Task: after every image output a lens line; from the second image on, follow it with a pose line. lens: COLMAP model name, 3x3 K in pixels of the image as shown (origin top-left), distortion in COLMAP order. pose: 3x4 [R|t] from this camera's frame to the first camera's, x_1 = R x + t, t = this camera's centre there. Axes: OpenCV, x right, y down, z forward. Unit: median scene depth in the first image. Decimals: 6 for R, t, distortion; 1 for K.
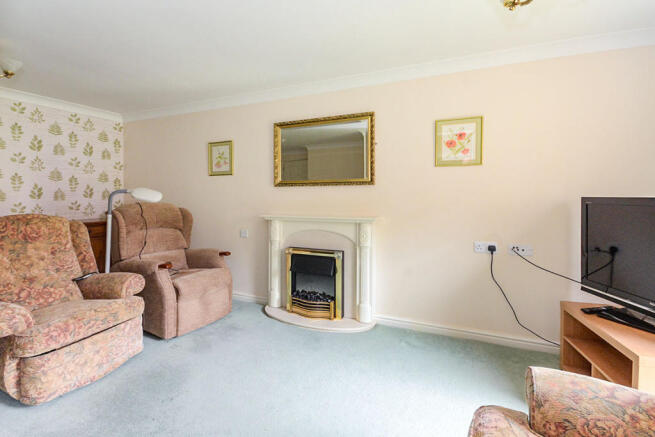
lens RADIAL K [[289.4, 0, 327.5], [0, 289.4, 181.0], [0, 0, 1]] dist [0.001234, 0.000033]
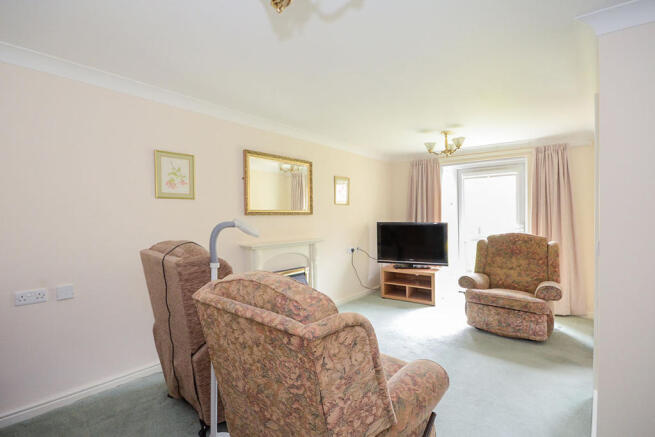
lens RADIAL K [[292.9, 0, 327.5], [0, 292.9, 218.5], [0, 0, 1]] dist [-0.000454, -0.000052]
pose [[0.319720, 0.005589, 0.947496, -0.946517], [-0.013901, 0.999903, -0.001208, 0.025162], [-0.947410, -0.012785, 0.319767, 0.408362]]
